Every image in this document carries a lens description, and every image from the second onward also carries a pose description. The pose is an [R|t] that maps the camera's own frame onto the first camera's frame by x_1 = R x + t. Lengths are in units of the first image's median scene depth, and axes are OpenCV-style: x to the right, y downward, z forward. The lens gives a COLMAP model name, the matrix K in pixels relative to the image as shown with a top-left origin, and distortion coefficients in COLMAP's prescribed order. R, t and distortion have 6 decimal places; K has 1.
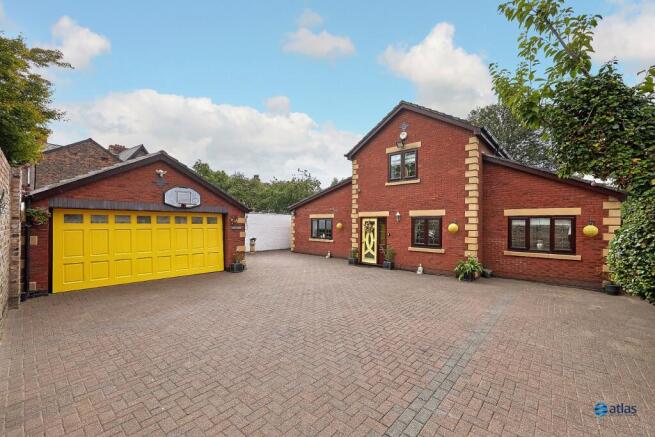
lens RADIAL K [[264.2, 0, 328.1], [0, 264.2, 224.3], [0, 0, 1]] dist [0.003740, -0.000042]
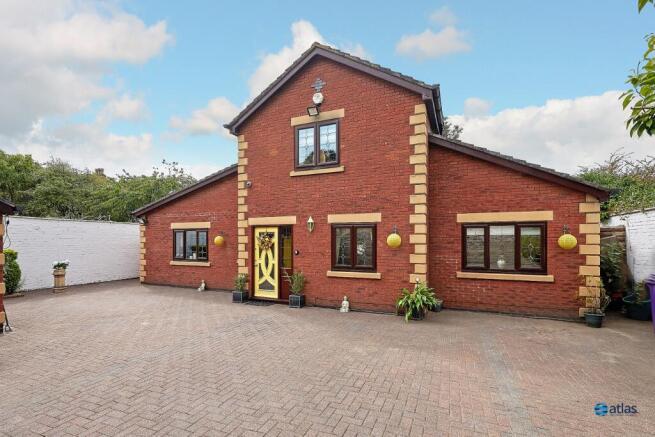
lens RADIAL K [[264.2, 0, 326.8], [0, 264.2, 242.0], [0, 0, 1]] dist [0.003740, -0.000042]
pose [[0.932720, -0.009366, 0.360480, 0.071407], [0.008202, 0.999955, 0.004759, 0.012071], [-0.360508, -0.001482, 0.932755, 0.400830]]
